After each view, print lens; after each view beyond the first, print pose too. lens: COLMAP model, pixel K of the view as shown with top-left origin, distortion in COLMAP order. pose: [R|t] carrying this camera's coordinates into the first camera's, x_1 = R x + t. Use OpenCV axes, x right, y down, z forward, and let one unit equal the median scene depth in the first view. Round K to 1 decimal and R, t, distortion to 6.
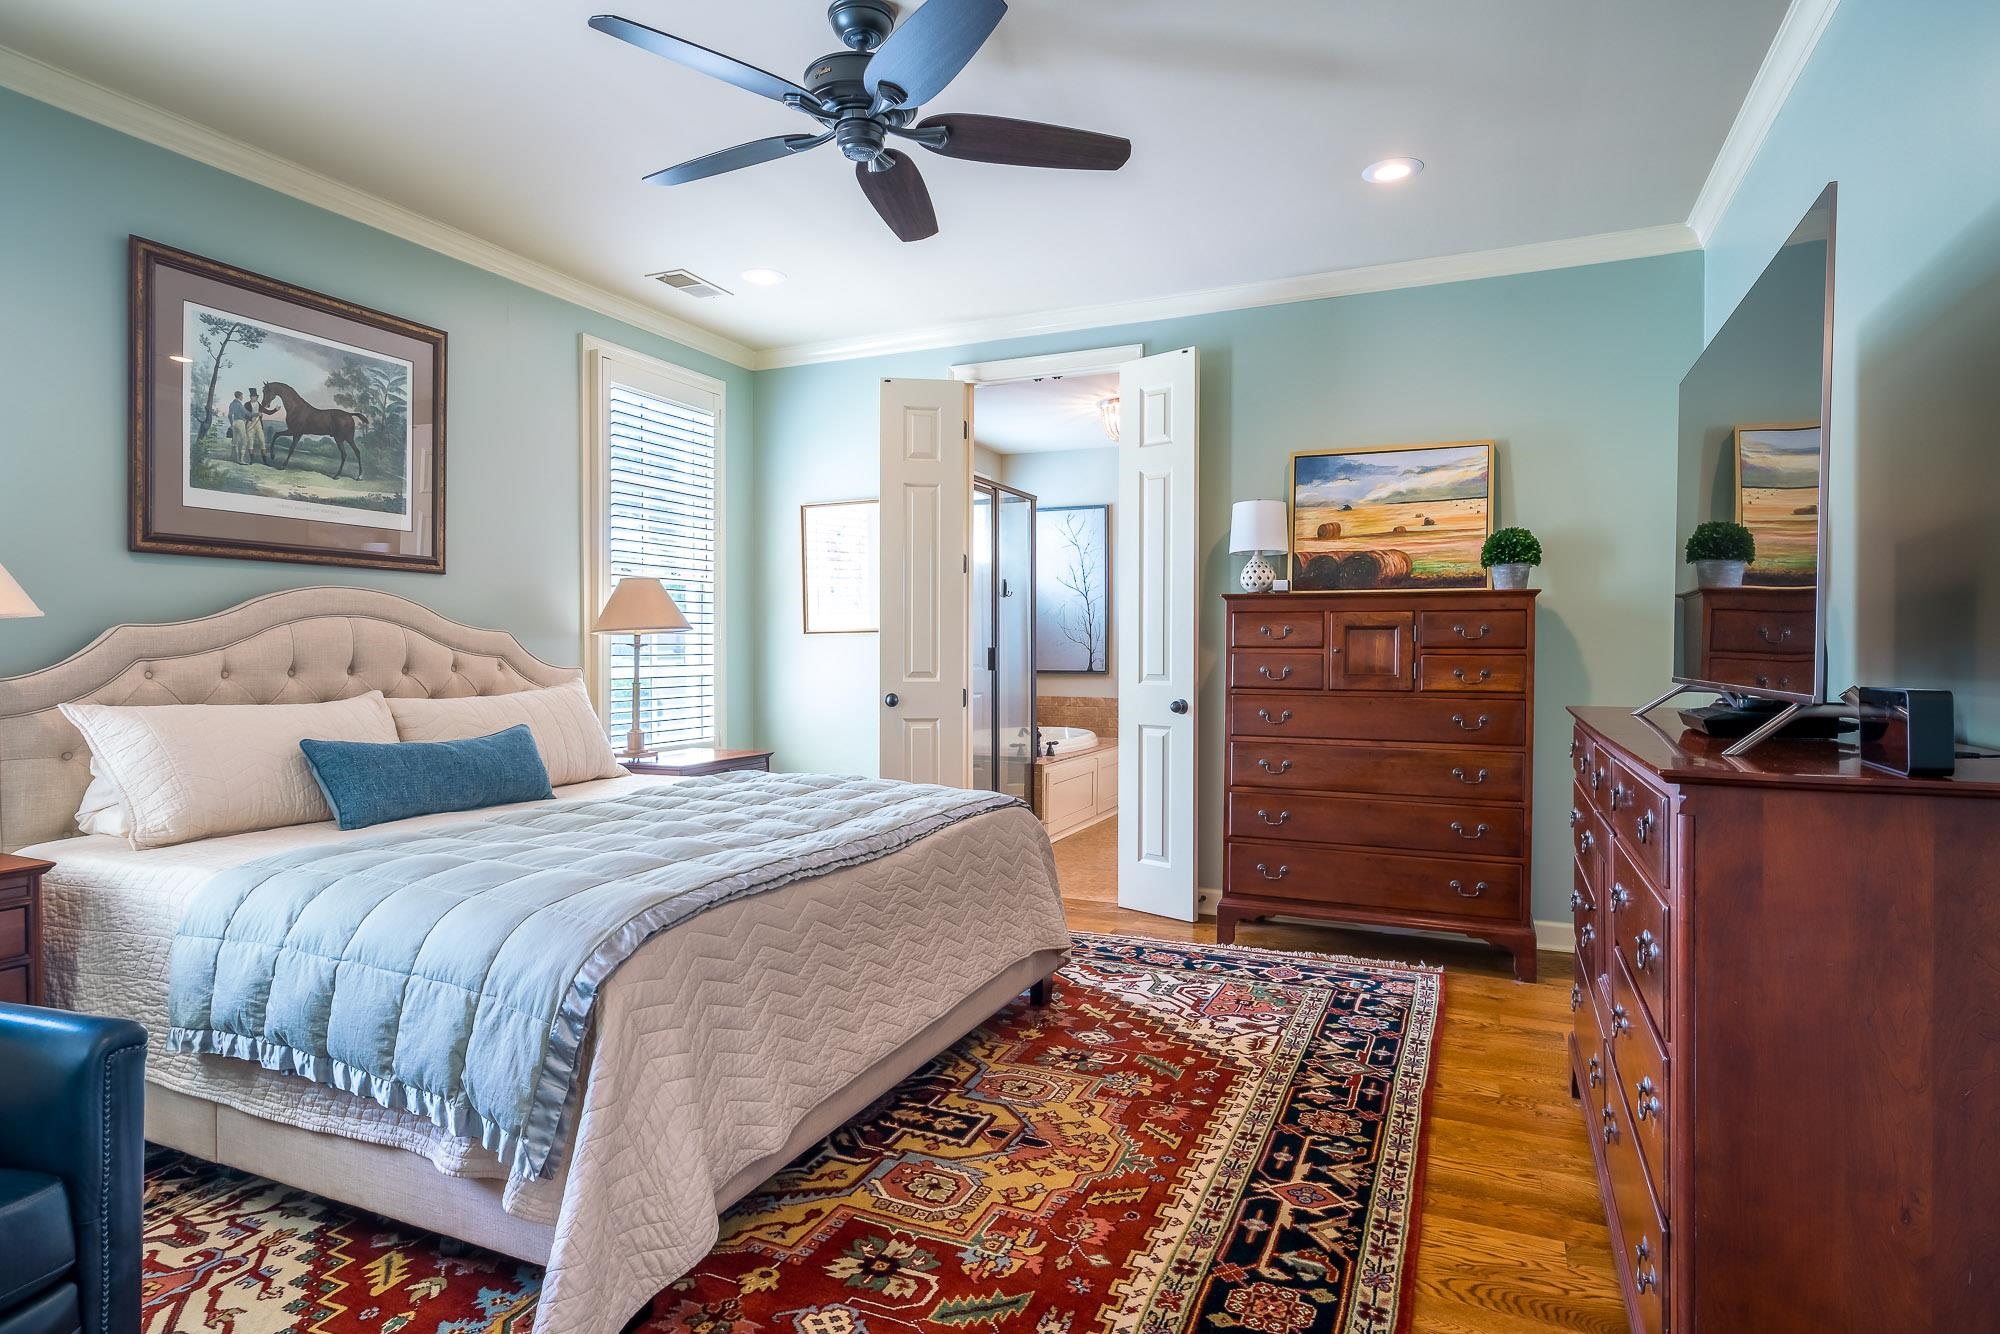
lens RADIAL K [[1074.8, 0, 997.1], [0, 1074.8, 652.1], [0, 0, 1]] dist [0.006611, 0.001727]
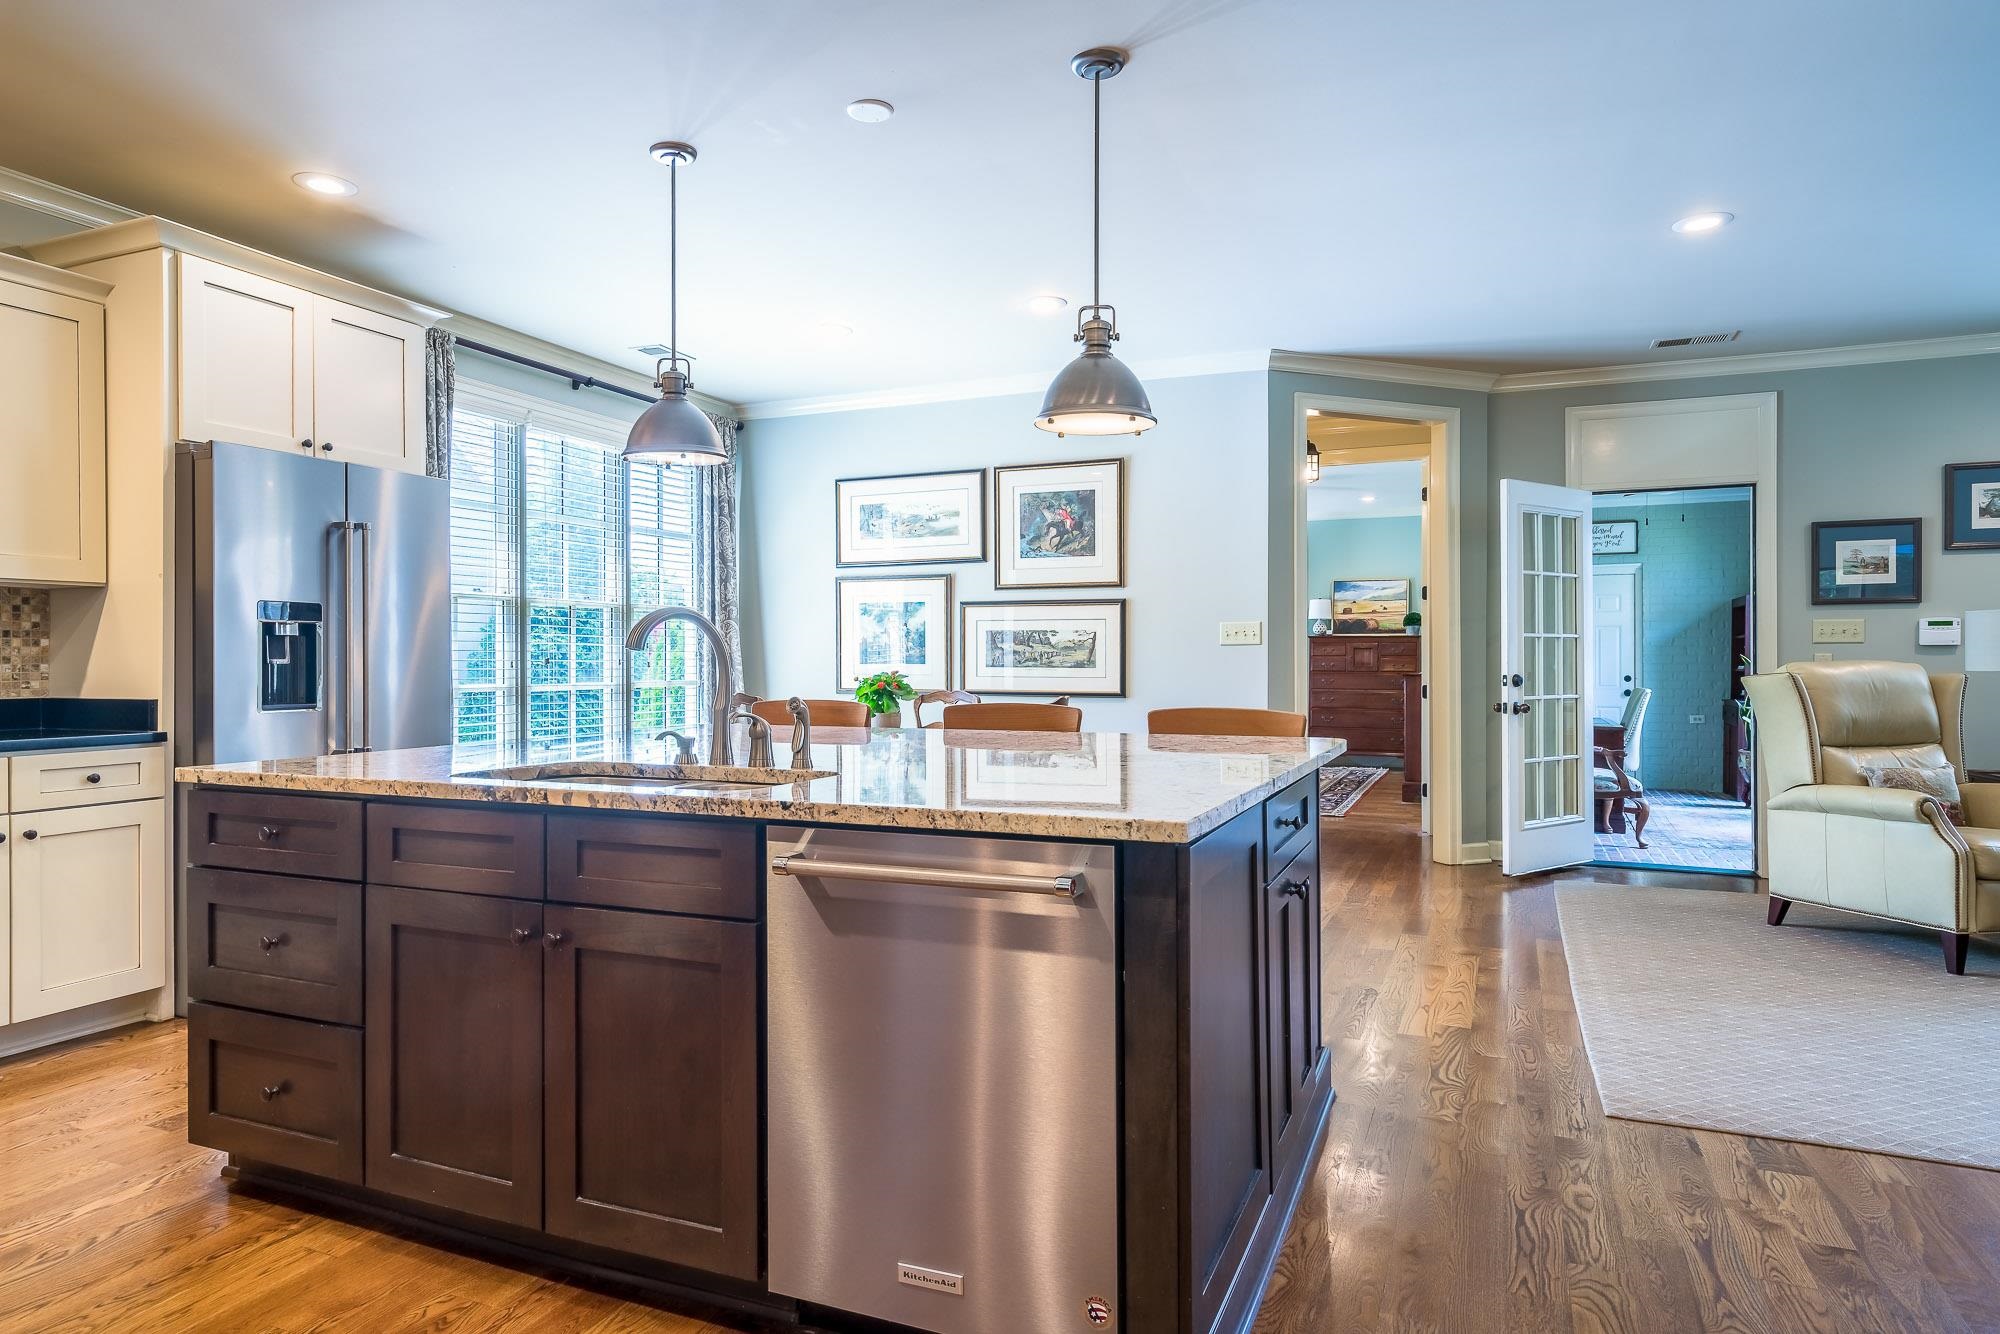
lens RADIAL K [[1163.0, 0, 1007.0], [0, 1163.0, 665.2], [0, 0, 1]] dist [0.001147, 0.001805]
pose [[0.999795, -0.001549, 0.020195, -0.582384], [0.001652, 0.999986, -0.005046, 0.030923], [-0.020187, 0.005078, 0.999783, -1.829132]]
